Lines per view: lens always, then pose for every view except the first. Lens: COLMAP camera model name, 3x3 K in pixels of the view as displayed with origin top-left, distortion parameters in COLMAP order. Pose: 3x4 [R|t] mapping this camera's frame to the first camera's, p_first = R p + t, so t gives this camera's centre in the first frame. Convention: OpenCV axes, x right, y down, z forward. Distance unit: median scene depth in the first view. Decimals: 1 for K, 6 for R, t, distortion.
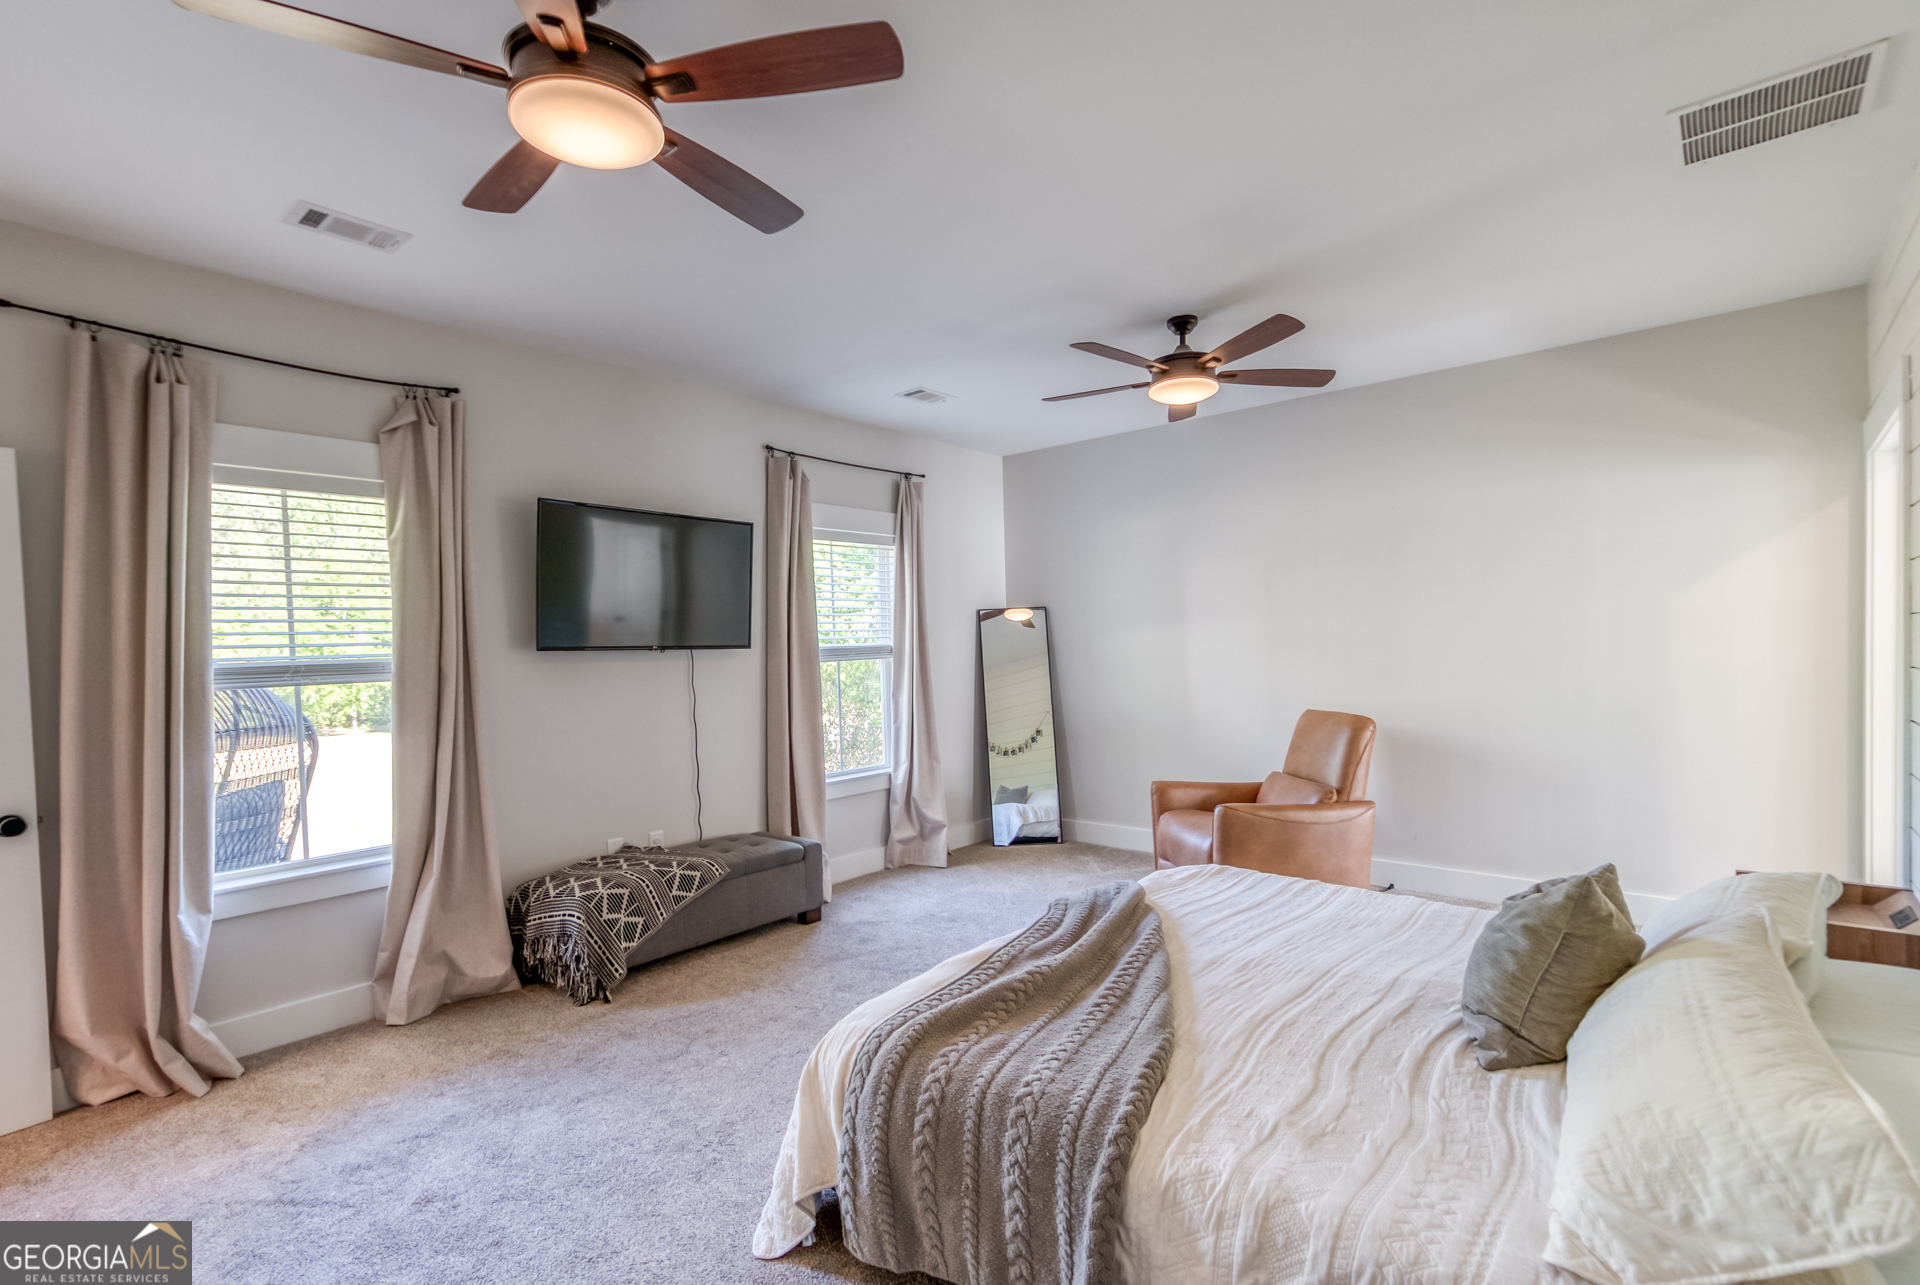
lens RADIAL K [[889.5, 0, 962.6], [0, 889.5, 651.8], [0, 0, 1]] dist [-0.003720, 0.009800]
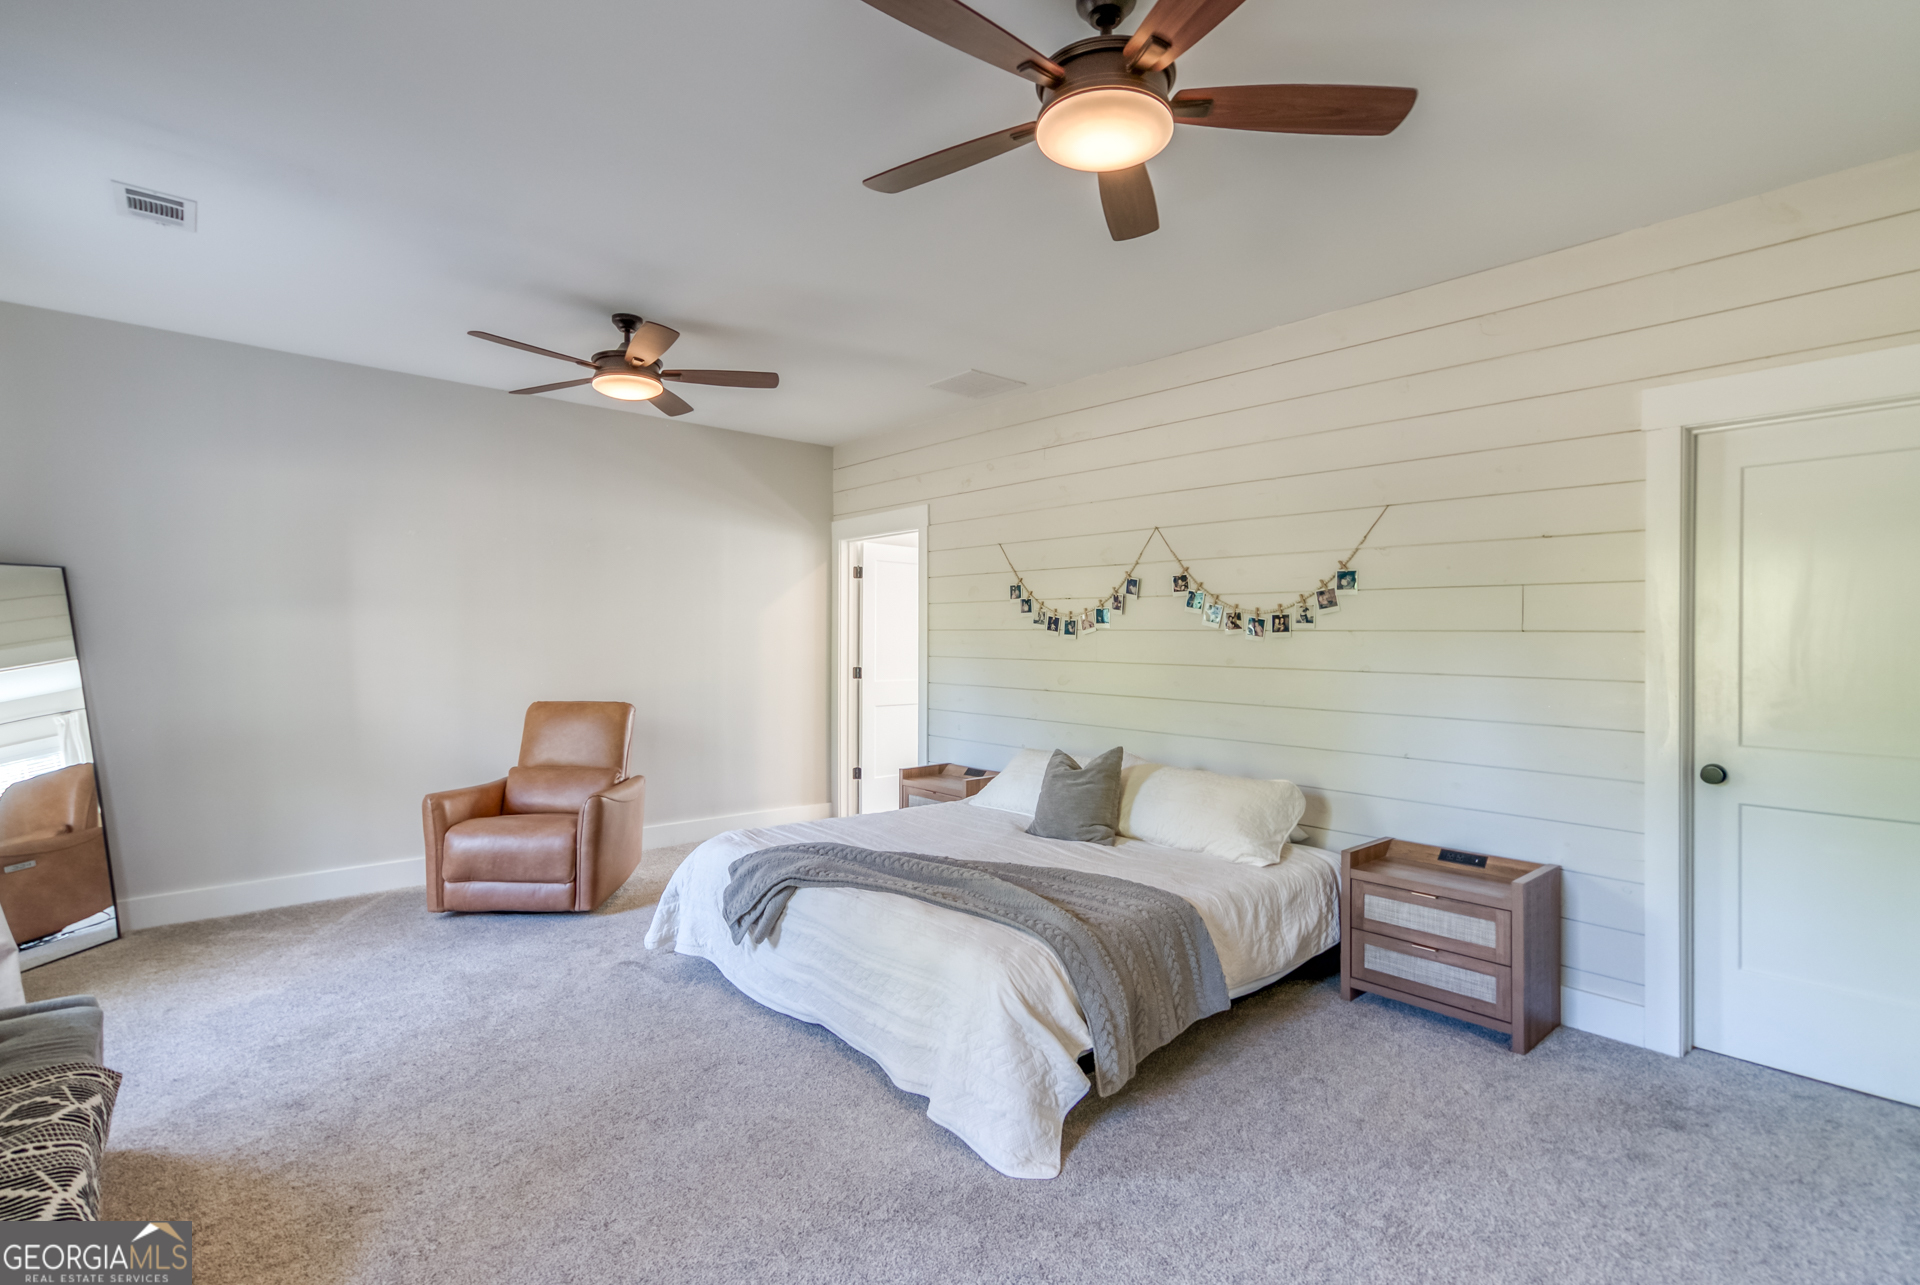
lens RADIAL K [[889.5, 0, 961.4], [0, 889.5, 651.4], [0, 0, 1]] dist [-0.003720, 0.009800]
pose [[0.131731, -0.000588, 0.991285, -0.625745], [-0.013949, 0.999900, 0.002447, -0.002029], [-0.991187, -0.014150, 0.131709, 0.428813]]
